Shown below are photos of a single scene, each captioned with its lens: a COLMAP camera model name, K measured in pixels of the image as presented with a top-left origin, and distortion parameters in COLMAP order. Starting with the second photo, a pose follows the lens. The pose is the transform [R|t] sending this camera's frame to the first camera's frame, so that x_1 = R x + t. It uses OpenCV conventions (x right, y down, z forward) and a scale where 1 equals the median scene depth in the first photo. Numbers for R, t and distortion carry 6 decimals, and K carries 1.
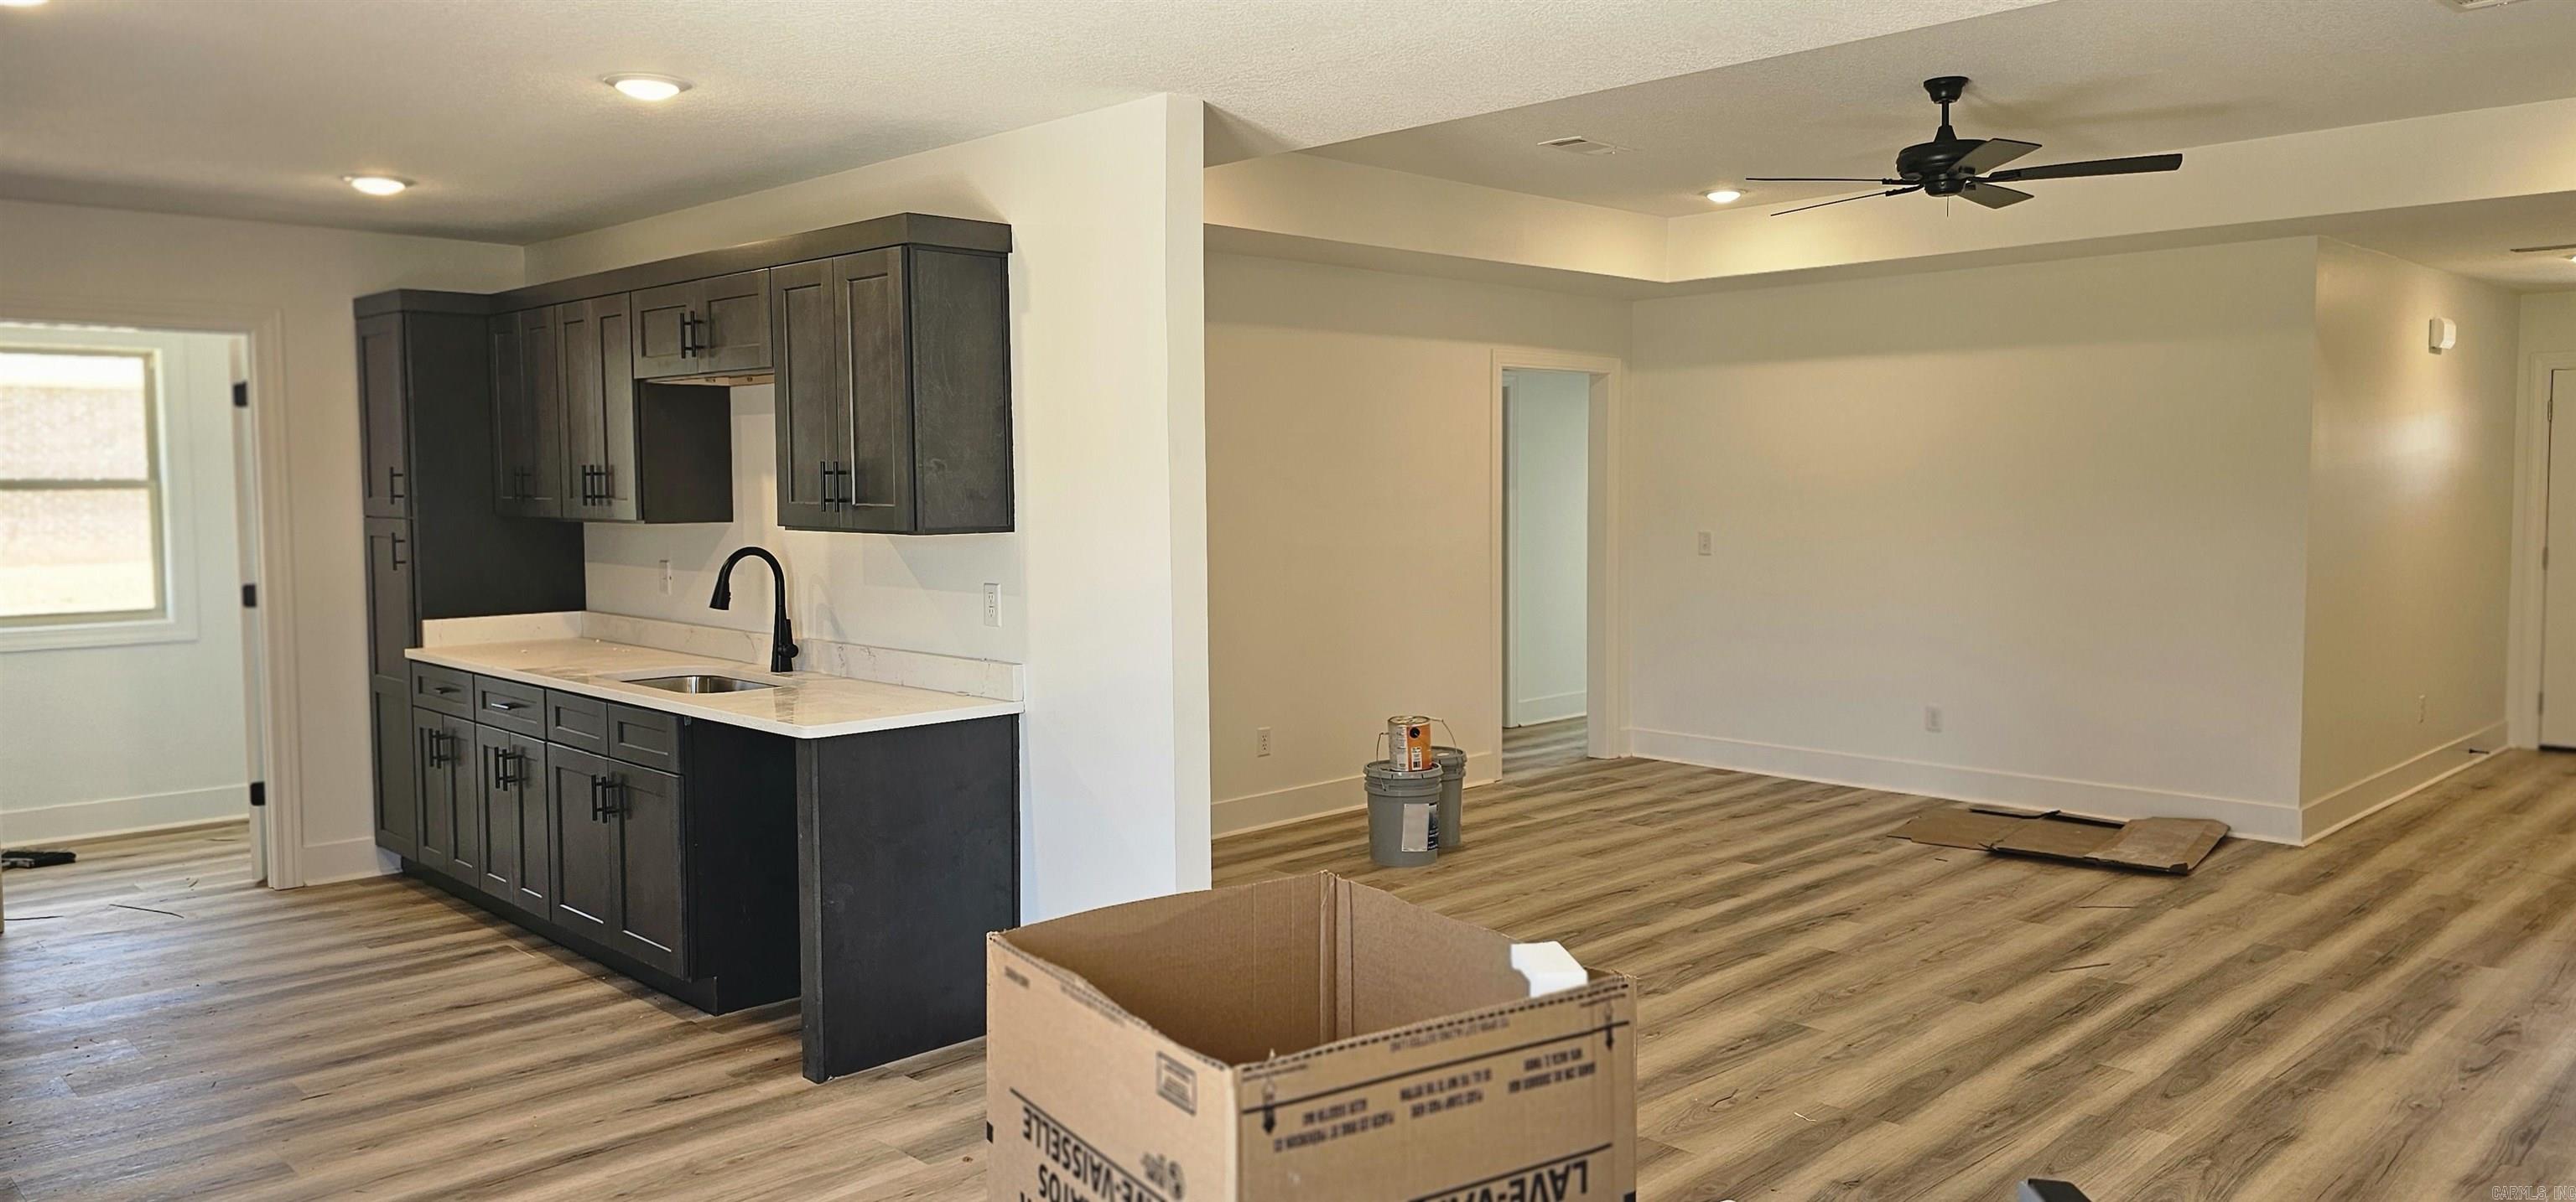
lens RADIAL K [[1709.7, 0, 1302.2], [0, 1709.7, 578.0], [0, 0, 1]] dist [0.076741, -0.072327]
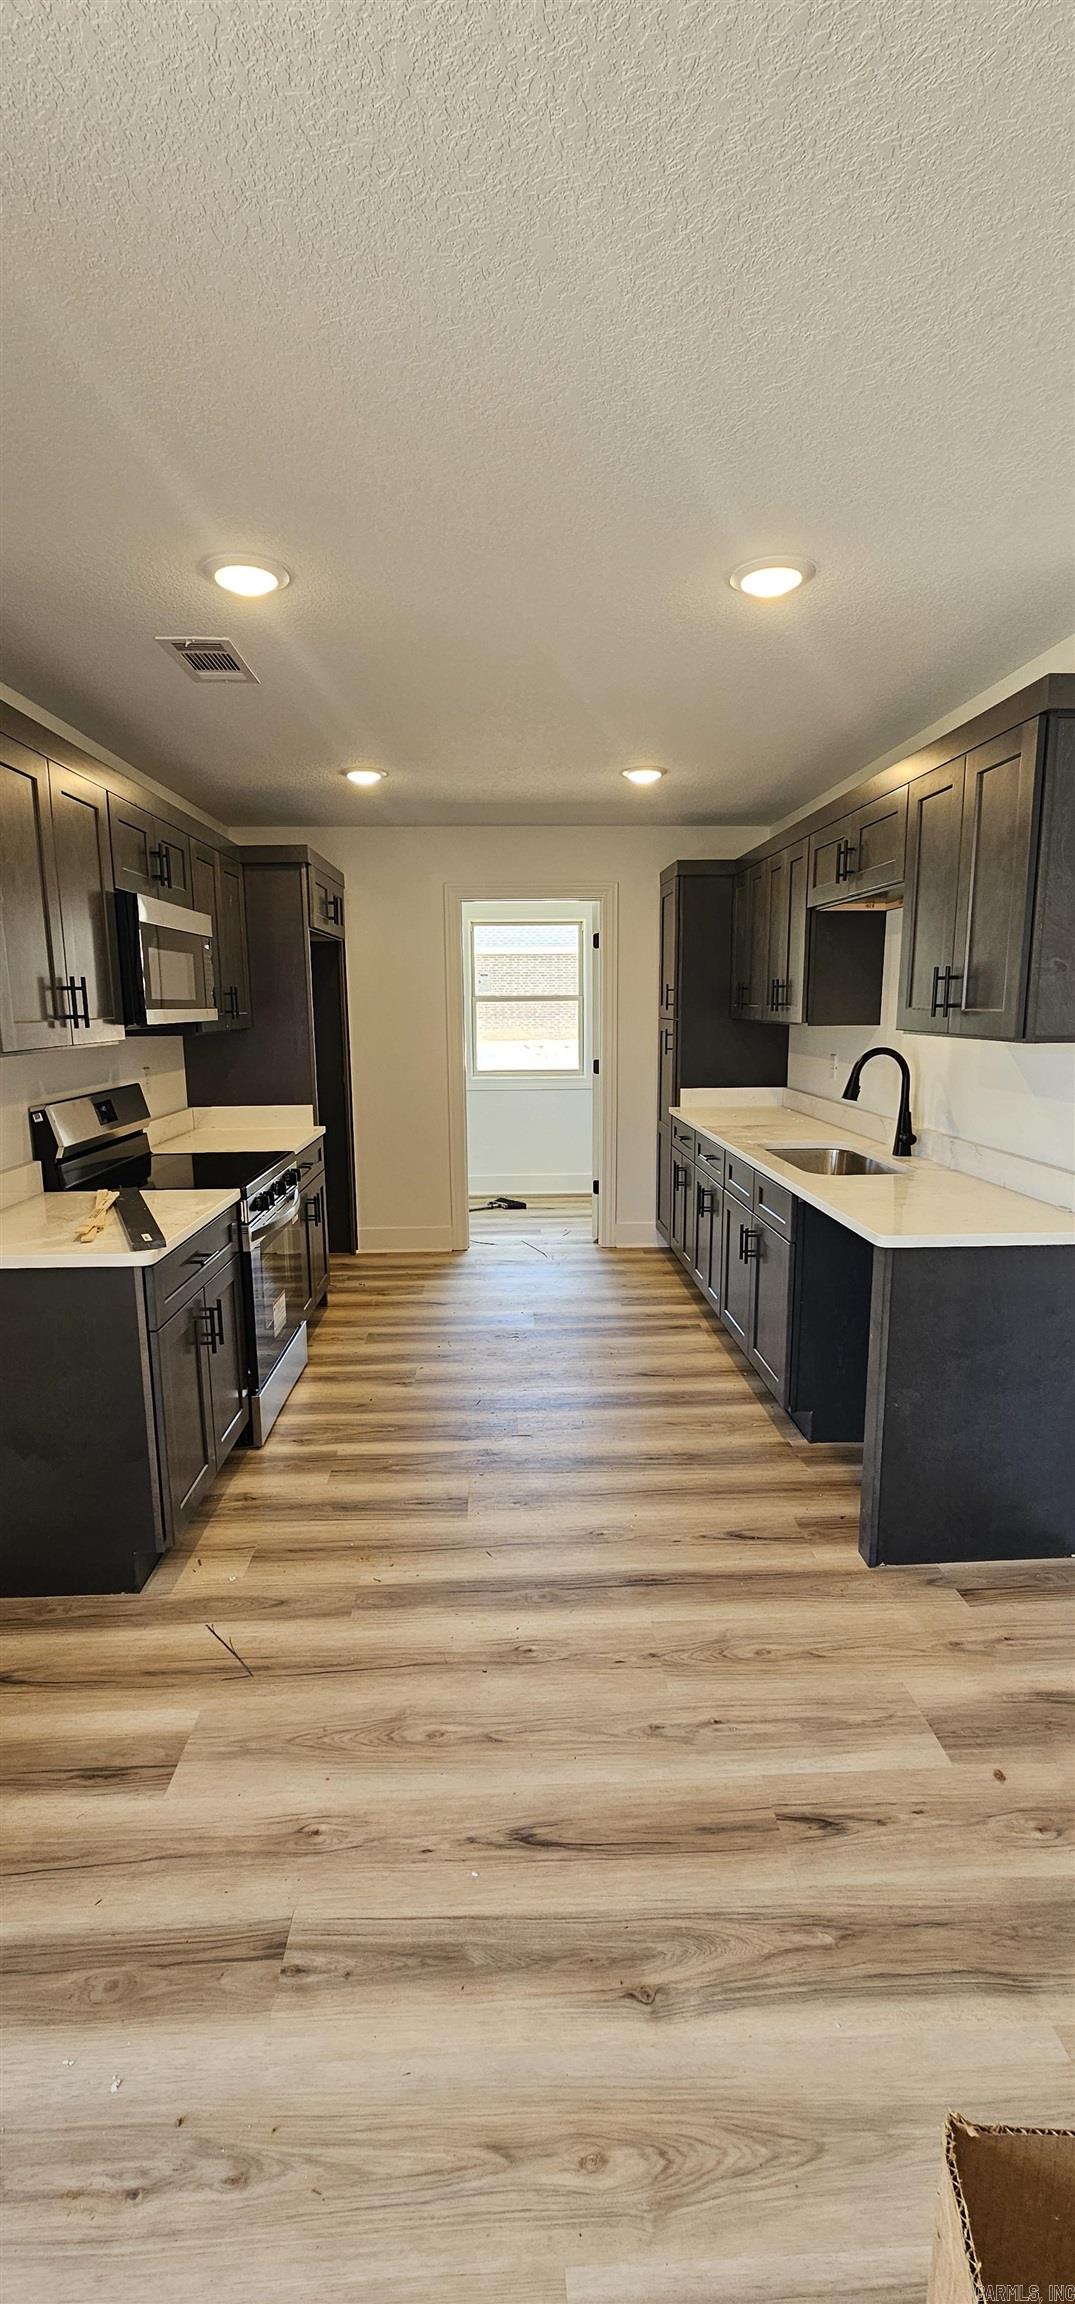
lens RADIAL K [[949.0, 0, 534.4], [0, 949.0, 1163.2], [0, 0, 1]] dist [-0.001455, -0.000105]
pose [[0.740763, 0.112124, -0.662343, -0.063637], [-0.035862, 0.991167, 0.127680, -0.014404], [0.670809, -0.070828, 0.738241, 0.378359]]
